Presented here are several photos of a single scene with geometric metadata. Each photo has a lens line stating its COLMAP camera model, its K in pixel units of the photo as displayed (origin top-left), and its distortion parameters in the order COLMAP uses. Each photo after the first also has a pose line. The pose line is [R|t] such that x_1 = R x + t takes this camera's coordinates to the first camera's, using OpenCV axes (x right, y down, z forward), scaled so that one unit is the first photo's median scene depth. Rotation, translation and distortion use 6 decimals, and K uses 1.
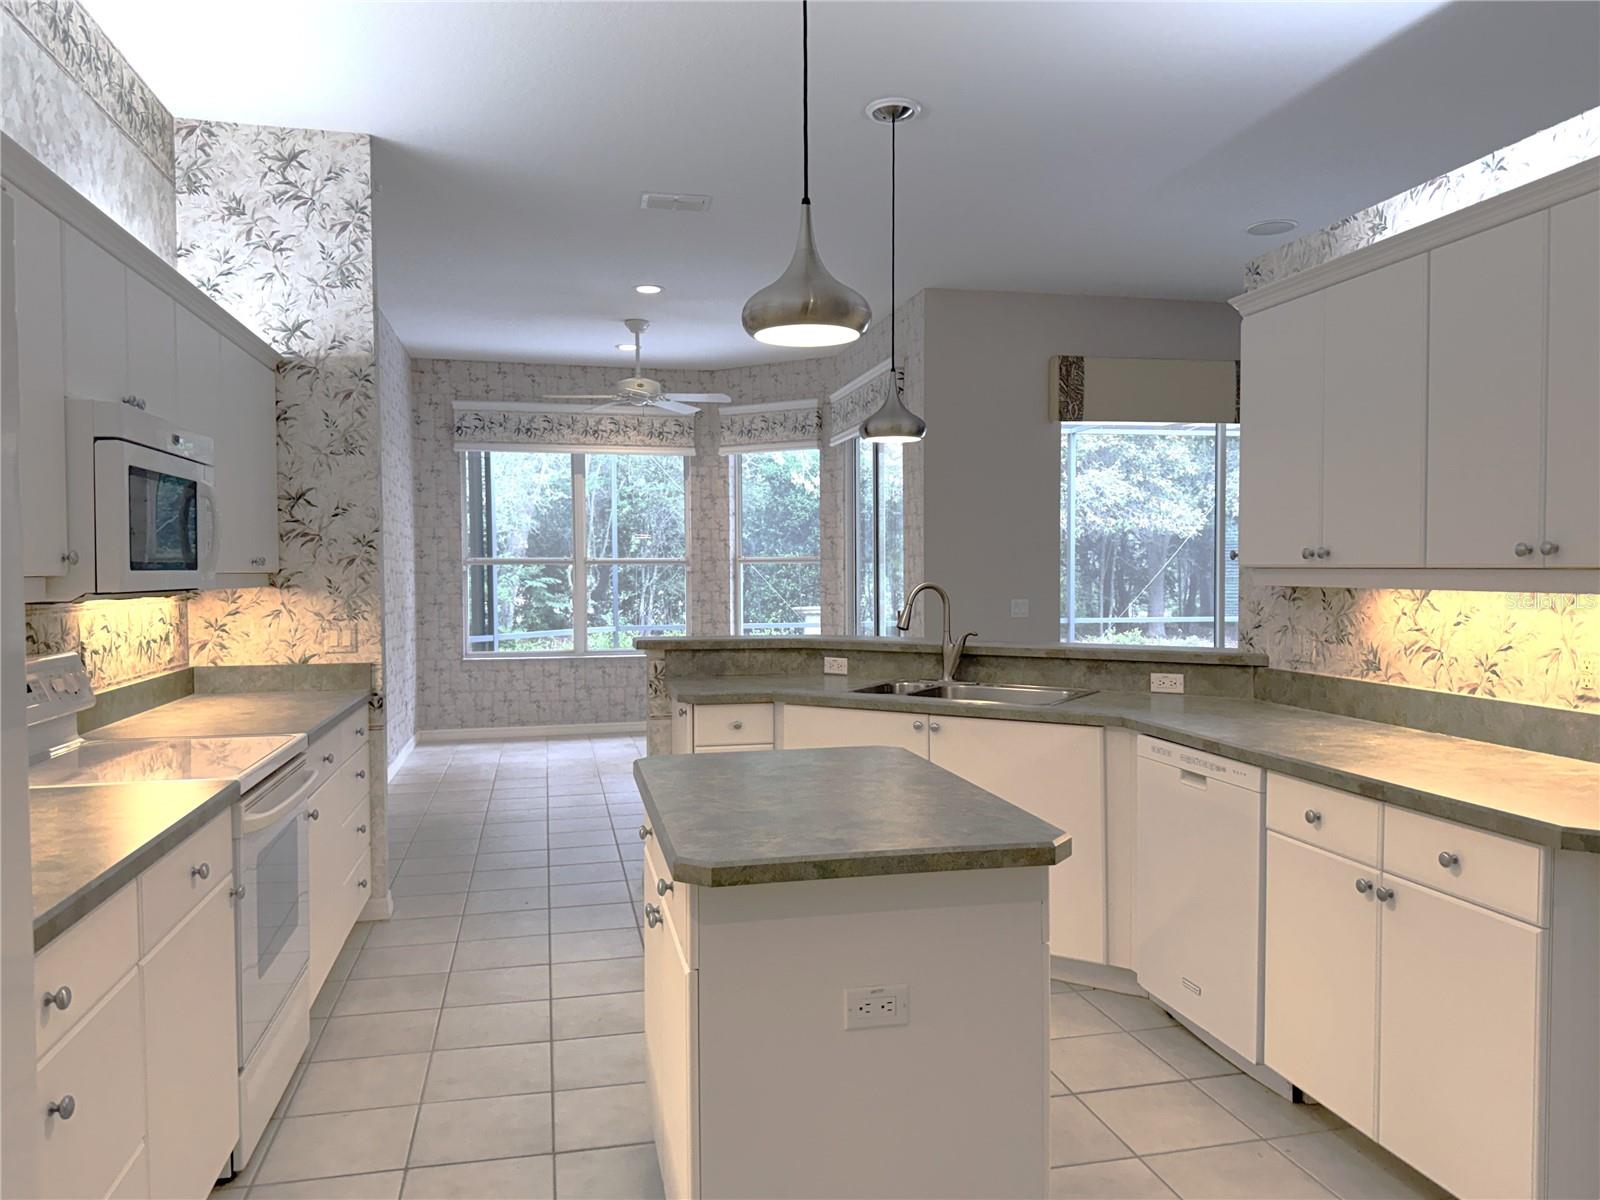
lens RADIAL K [[1114.6, 0, 800.0], [0, 1114.6, 600.0], [0, 0, 1]] dist [0.129112, -0.085115]
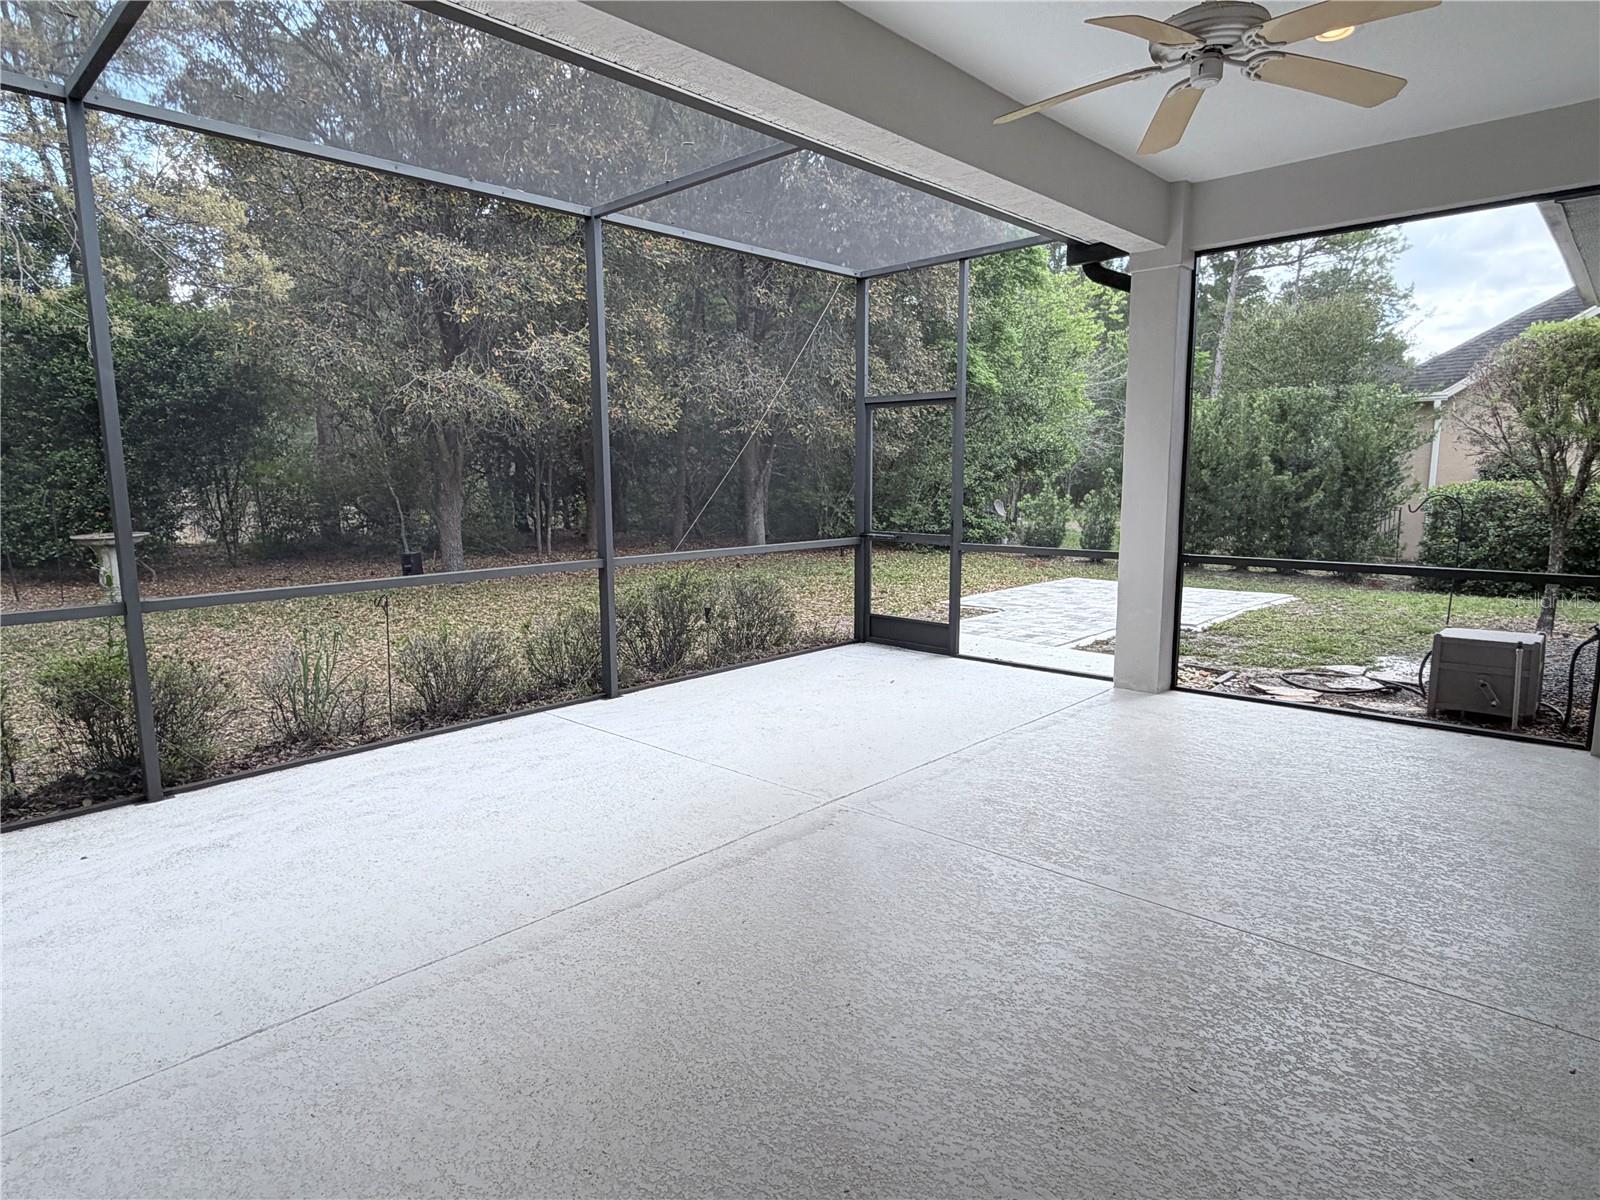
lens RADIAL K [[907.0, 0, 800.0], [0, 907.0, 600.0], [0, 0, 1]] dist [0.034940, -0.000186]
pose [[0.825879, -0.079960, 0.558149, 0.090491], [0.021230, 0.993601, 0.110930, -0.016365], [-0.563448, -0.079765, 0.822292, 0.825523]]
